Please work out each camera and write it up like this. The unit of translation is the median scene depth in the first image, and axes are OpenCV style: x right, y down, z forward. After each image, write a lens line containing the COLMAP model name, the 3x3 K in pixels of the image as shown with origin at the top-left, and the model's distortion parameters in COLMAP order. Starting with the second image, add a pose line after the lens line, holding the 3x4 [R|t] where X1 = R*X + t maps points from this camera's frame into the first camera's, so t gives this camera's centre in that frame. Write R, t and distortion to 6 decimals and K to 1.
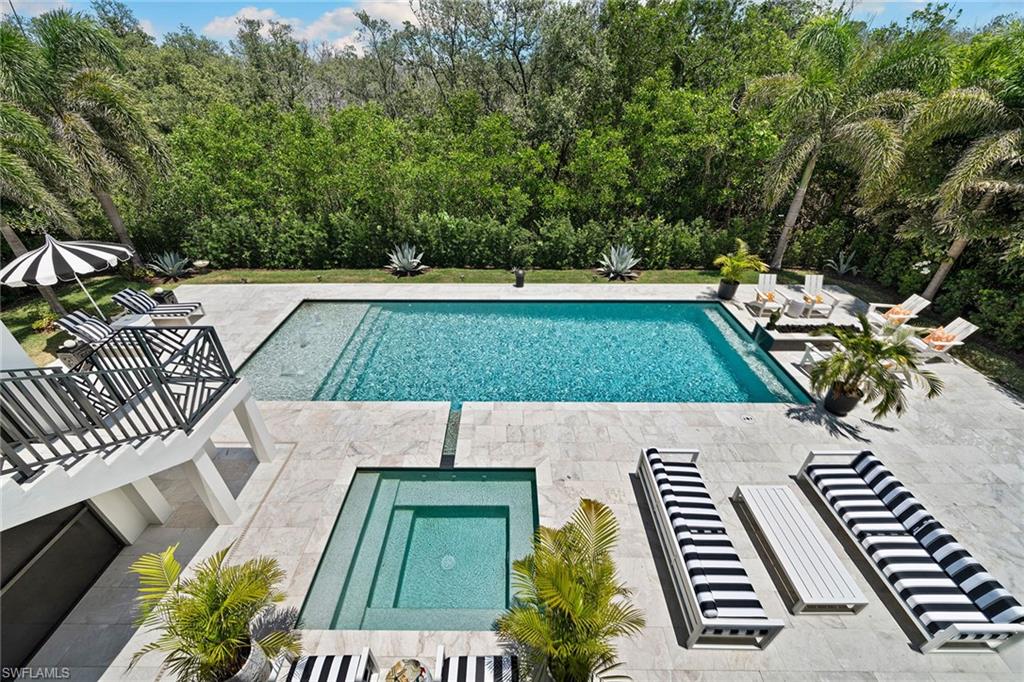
lens RADIAL K [[403.6, 0, 512.0], [0, 403.6, 341.0], [0, 0, 1]] dist [0.000713, 0.000108]
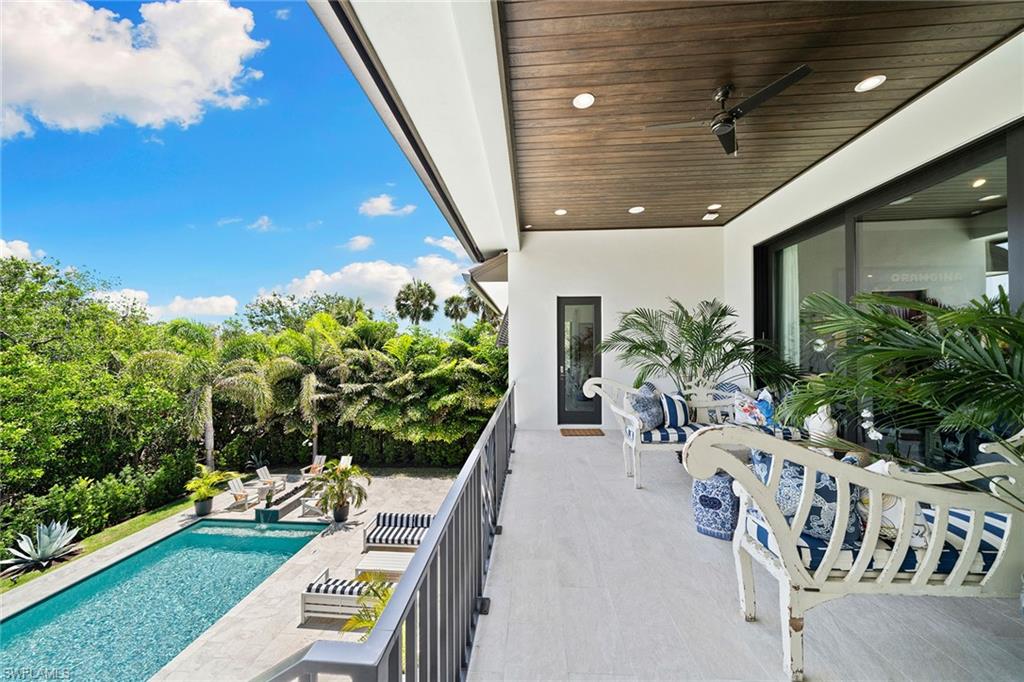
lens RADIAL K [[369.6, 0, 503.7], [0, 369.6, 360.1], [0, 0, 1]] dist [-0.001341, -0.000051]
pose [[0.074638, -0.028300, 0.996809, -0.532655], [0.538774, 0.842290, -0.016429, -0.000263], [-0.839137, 0.538281, 0.078114, -0.040292]]
